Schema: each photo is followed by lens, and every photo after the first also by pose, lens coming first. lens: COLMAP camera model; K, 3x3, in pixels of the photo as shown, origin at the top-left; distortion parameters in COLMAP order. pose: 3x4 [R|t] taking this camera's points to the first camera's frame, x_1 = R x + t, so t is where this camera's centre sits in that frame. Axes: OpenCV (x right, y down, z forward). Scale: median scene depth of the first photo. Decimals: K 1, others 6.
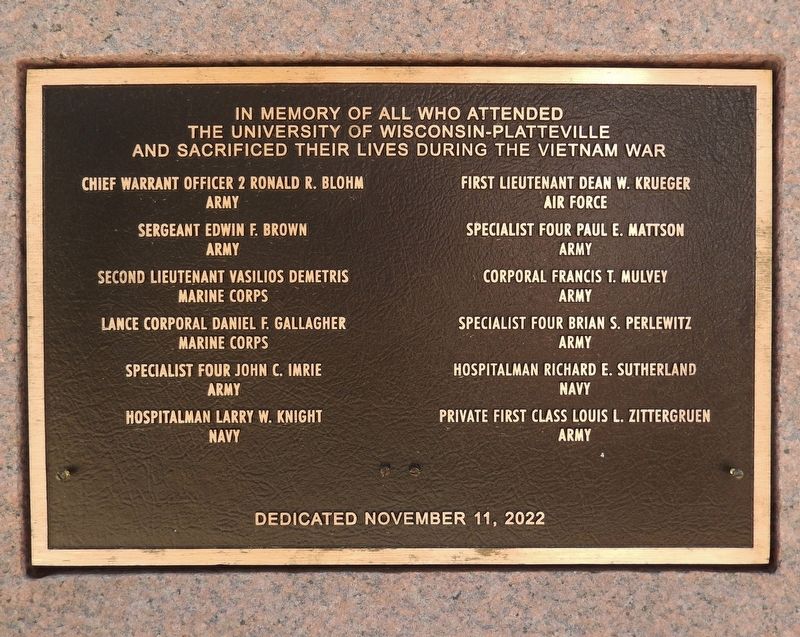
lens RADIAL K [[805.1, 0, 400.0], [0, 805.1, 319.5], [0, 0, 1]] dist [-0.000295, 0.010640]
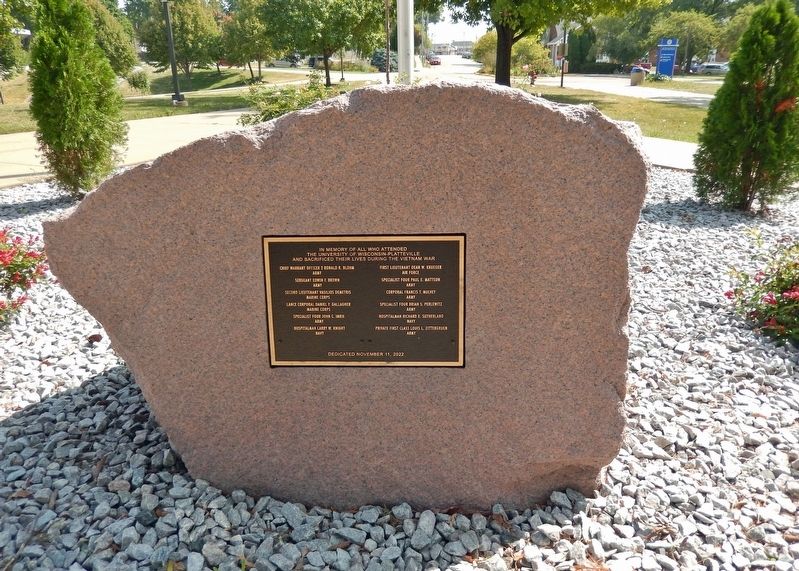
lens RADIAL K [[641.6, 0, 398.8], [0, 641.6, 283.8], [0, 0, 1]] dist [-0.011341, -0.006398]
pose [[0.997516, -0.003753, -0.070344, 0.372391], [0.016188, 0.984067, 0.177058, -0.620691], [0.068559, -0.177757, 0.981683, -1.928855]]
